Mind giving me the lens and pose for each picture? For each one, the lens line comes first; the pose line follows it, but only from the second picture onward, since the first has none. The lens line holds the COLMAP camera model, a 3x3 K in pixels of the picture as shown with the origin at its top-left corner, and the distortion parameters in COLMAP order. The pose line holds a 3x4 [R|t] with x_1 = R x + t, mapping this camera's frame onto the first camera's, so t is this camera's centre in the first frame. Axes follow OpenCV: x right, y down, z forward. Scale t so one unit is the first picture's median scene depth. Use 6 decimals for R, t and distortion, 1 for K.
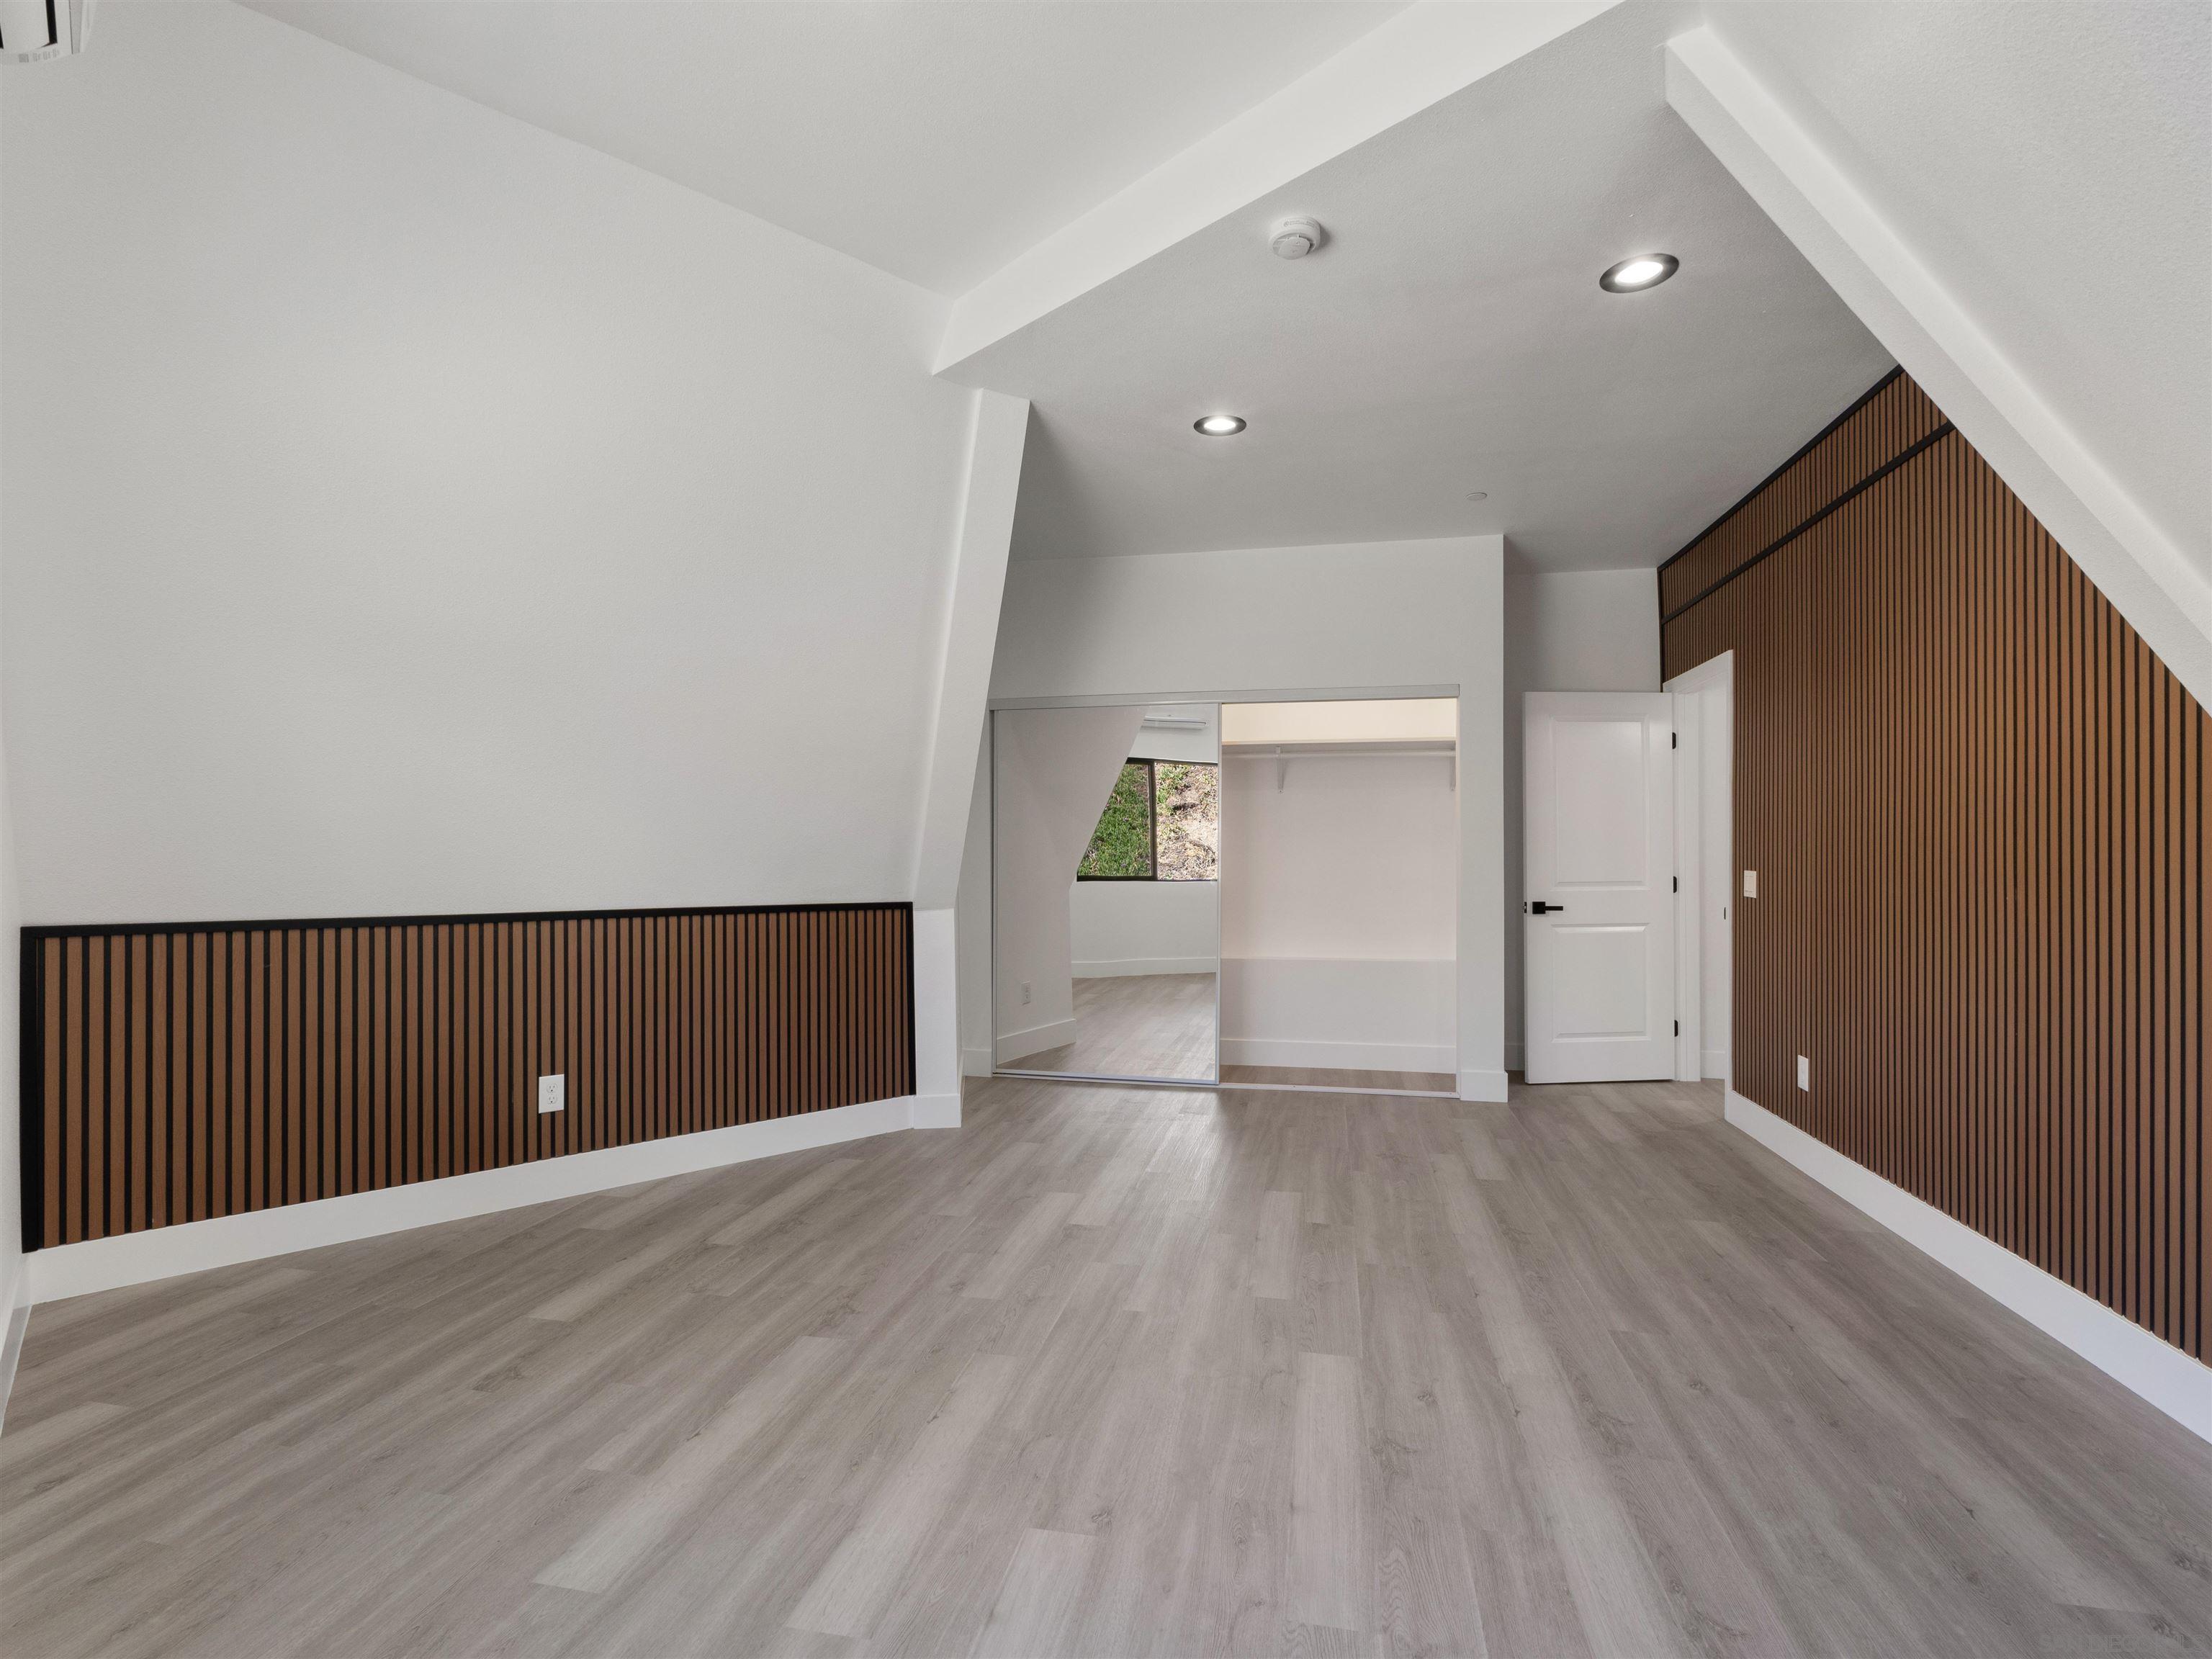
lens RADIAL K [[1060.5, 0, 1115.4], [0, 1060.5, 852.2], [0, 0, 1]] dist [-0.002615, -0.002280]
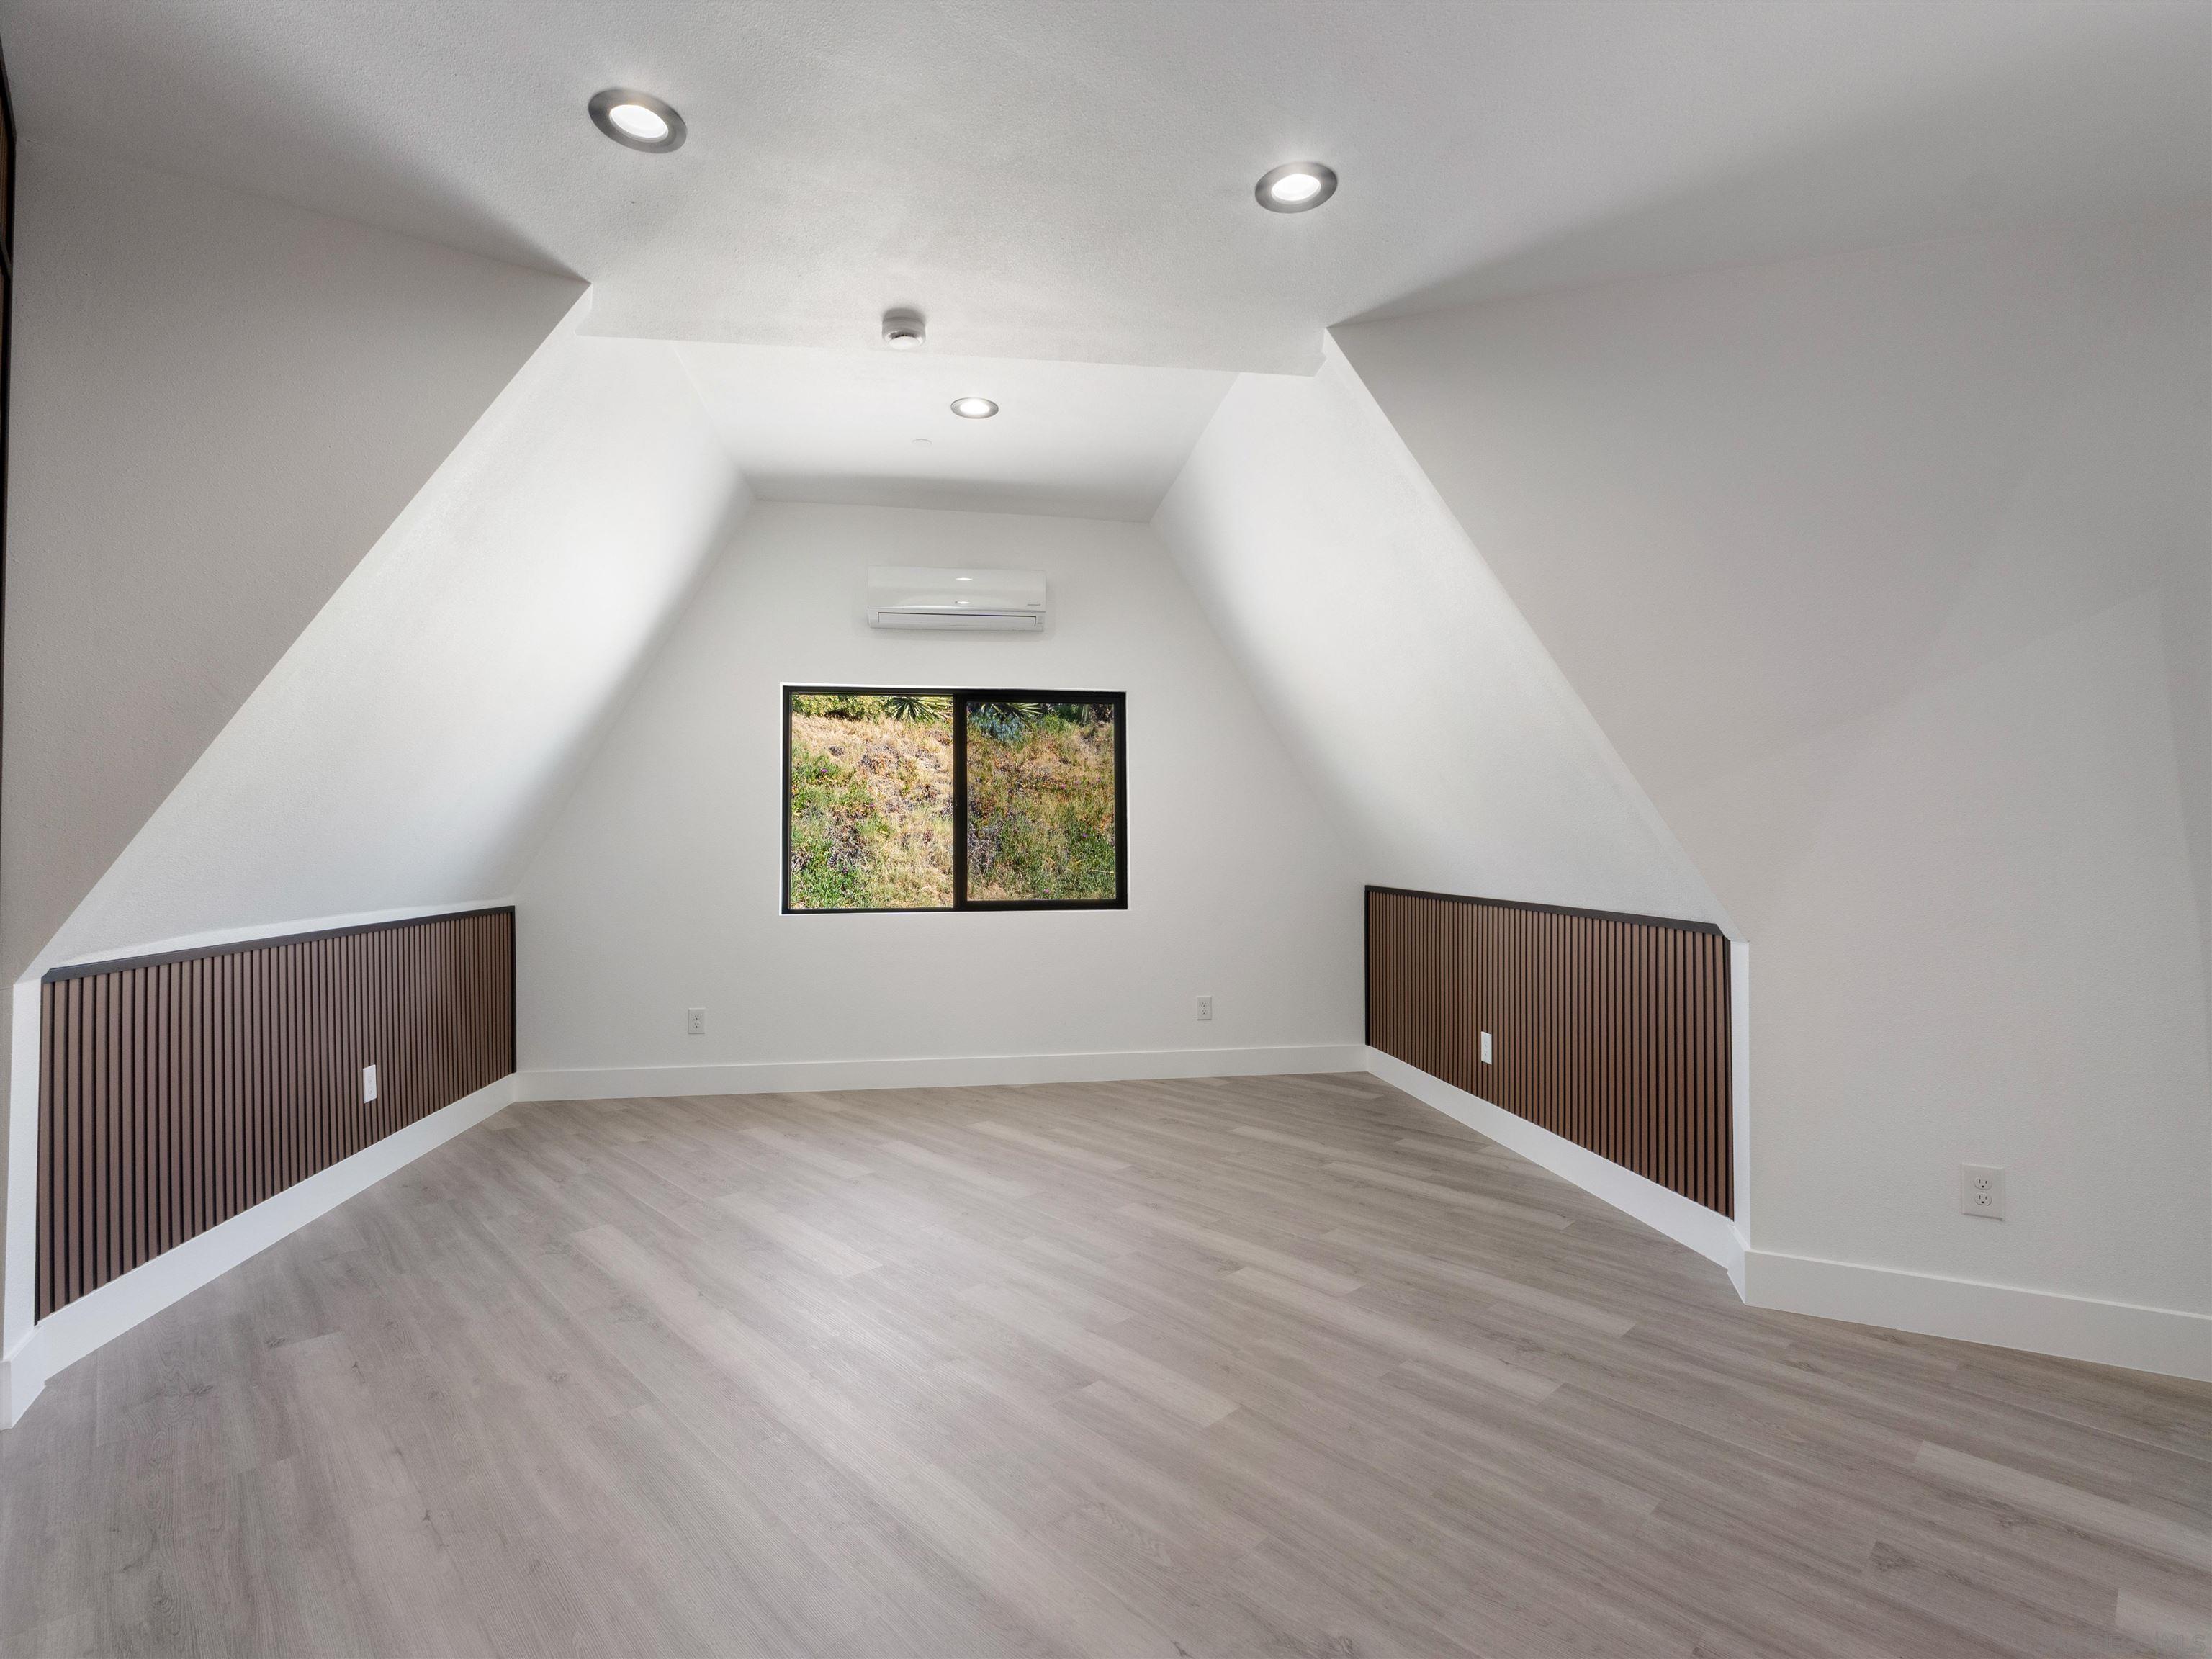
lens RADIAL K [[1060.5, 0, 1091.3], [0, 1060.5, 842.4], [0, 0, 1]] dist [-0.002615, -0.002280]
pose [[-0.582844, -0.000902, -0.812584, 0.818920], [0.004897, 0.999977, -0.004622, -0.004919], [0.812570, -0.006673, -0.582826, 1.526859]]
